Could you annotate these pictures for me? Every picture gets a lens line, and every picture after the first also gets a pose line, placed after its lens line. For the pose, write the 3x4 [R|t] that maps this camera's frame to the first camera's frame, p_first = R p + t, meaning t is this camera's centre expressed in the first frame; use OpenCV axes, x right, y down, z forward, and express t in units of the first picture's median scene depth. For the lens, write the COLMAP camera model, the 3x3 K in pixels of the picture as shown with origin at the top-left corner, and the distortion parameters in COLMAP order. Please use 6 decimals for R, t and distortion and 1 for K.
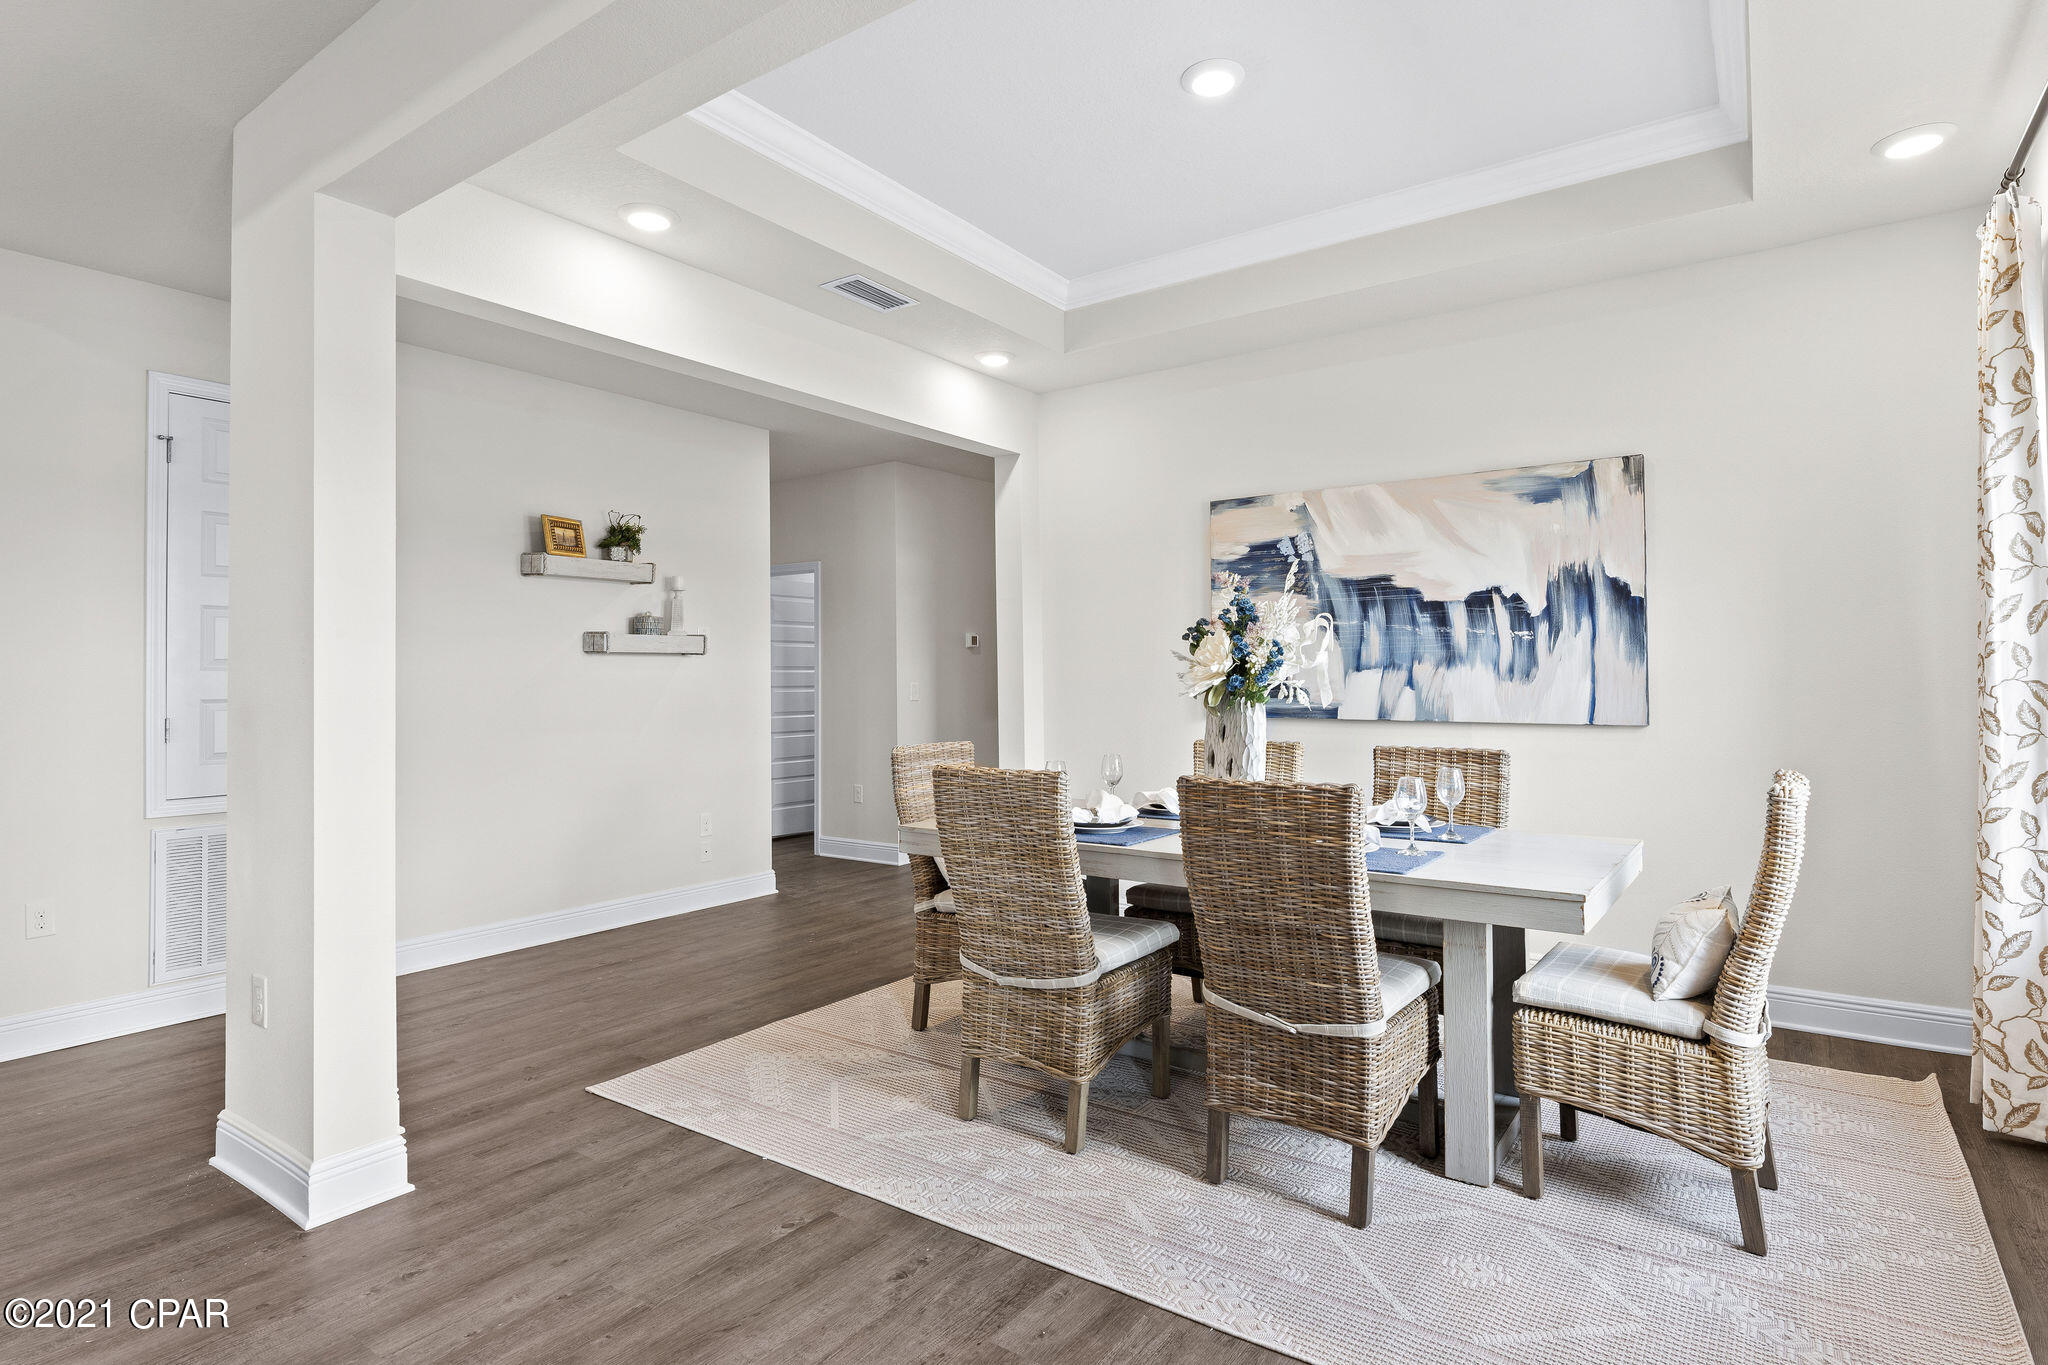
lens RADIAL K [[1034.3, 0, 1025.3], [0, 1034.3, 675.7], [0, 0, 1]] dist [0.004377, 0.000631]
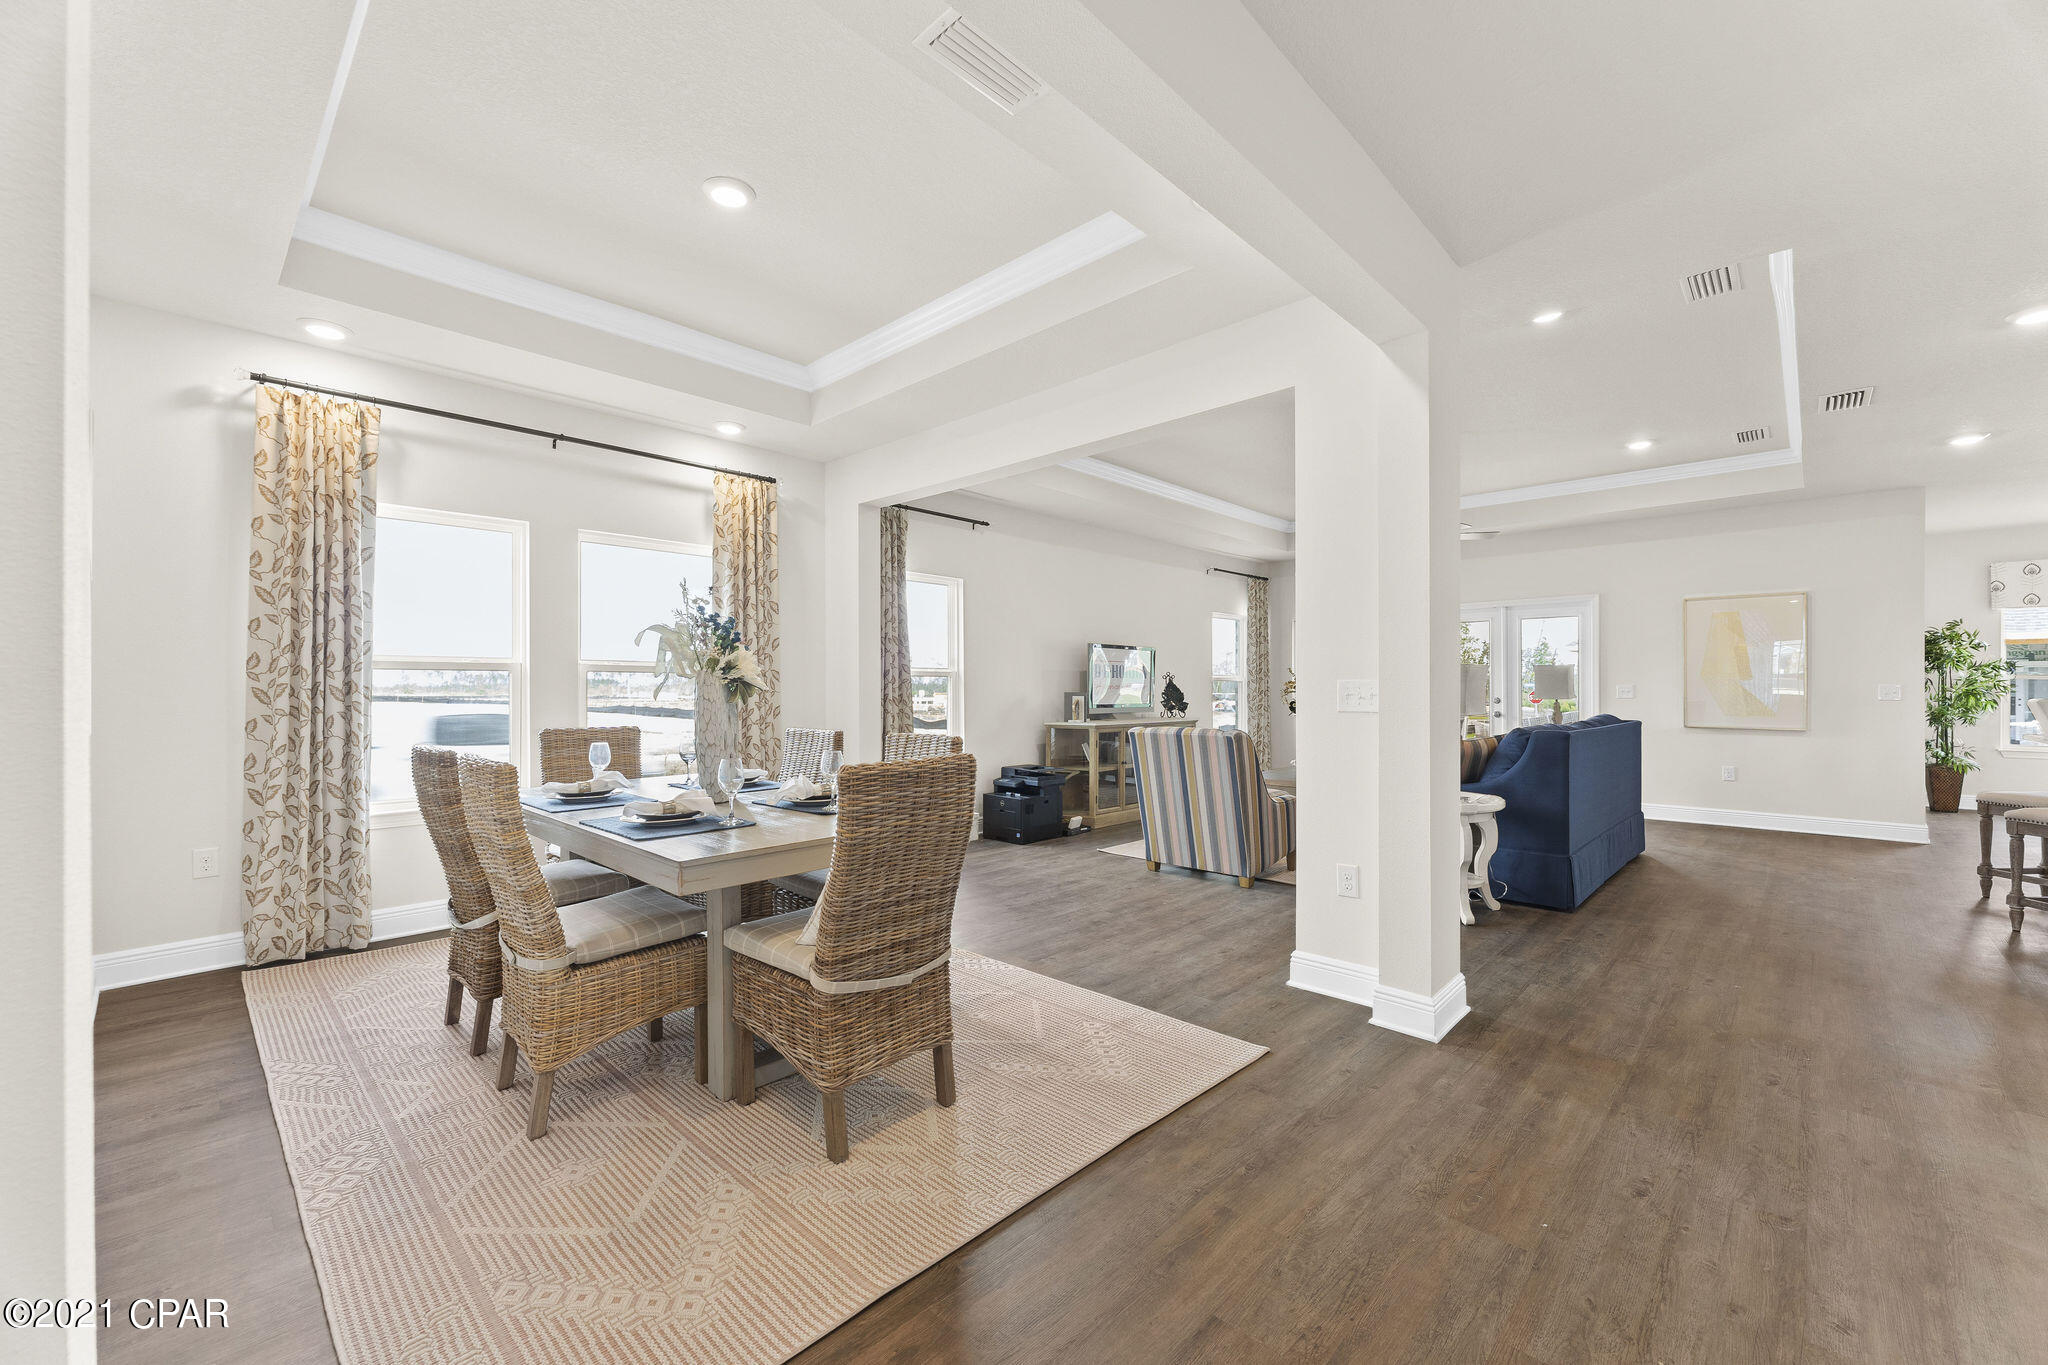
lens RADIAL K [[833.7, 0, 1024.6], [0, 833.7, 687.9], [0, 0, 1]] dist [0.001042, 0.000046]
pose [[-0.987835, 0.010752, 0.155135, -0.346049], [0.008626, 0.999860, -0.014367, 0.048738], [-0.155268, -0.012854, -0.987789, 2.057934]]
